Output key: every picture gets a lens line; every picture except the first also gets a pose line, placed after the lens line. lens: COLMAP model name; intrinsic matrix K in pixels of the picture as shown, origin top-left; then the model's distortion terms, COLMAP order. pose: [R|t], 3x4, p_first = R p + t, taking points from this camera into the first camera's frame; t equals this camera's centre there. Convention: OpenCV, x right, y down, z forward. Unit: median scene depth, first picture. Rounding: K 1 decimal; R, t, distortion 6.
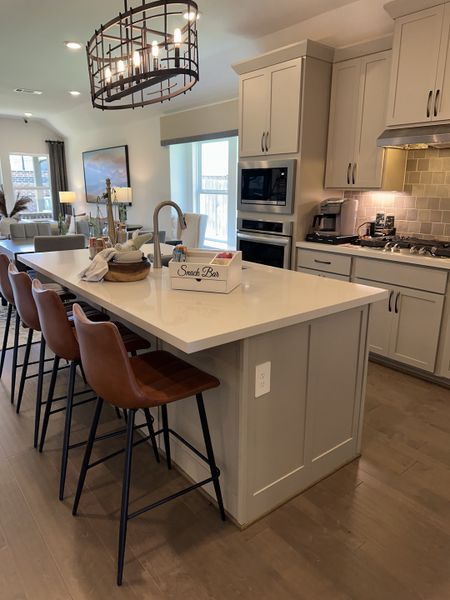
lens RADIAL K [[425.3, 0, 225.0], [0, 425.3, 300.0], [0, 0, 1]] dist [0.059275, -0.070246]
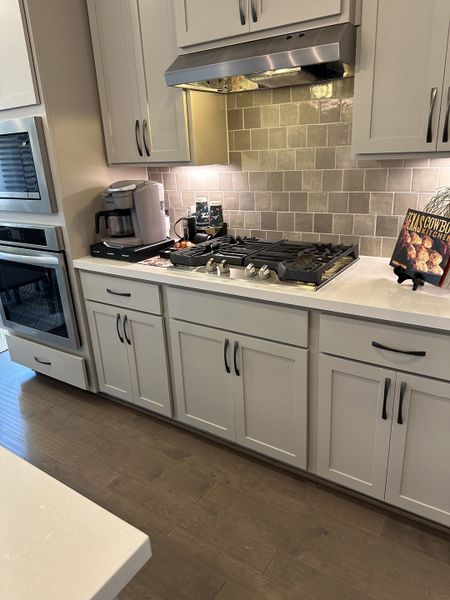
lens RADIAL K [[427.7, 0, 213.9], [0, 427.7, 300.8], [0, 0, 1]] dist [0.163419, -0.301286]
pose [[0.956657, -0.146181, 0.251868, 0.202039], [0.128816, 0.988087, 0.084200, -0.110169], [-0.261176, -0.048105, 0.964092, 0.381107]]
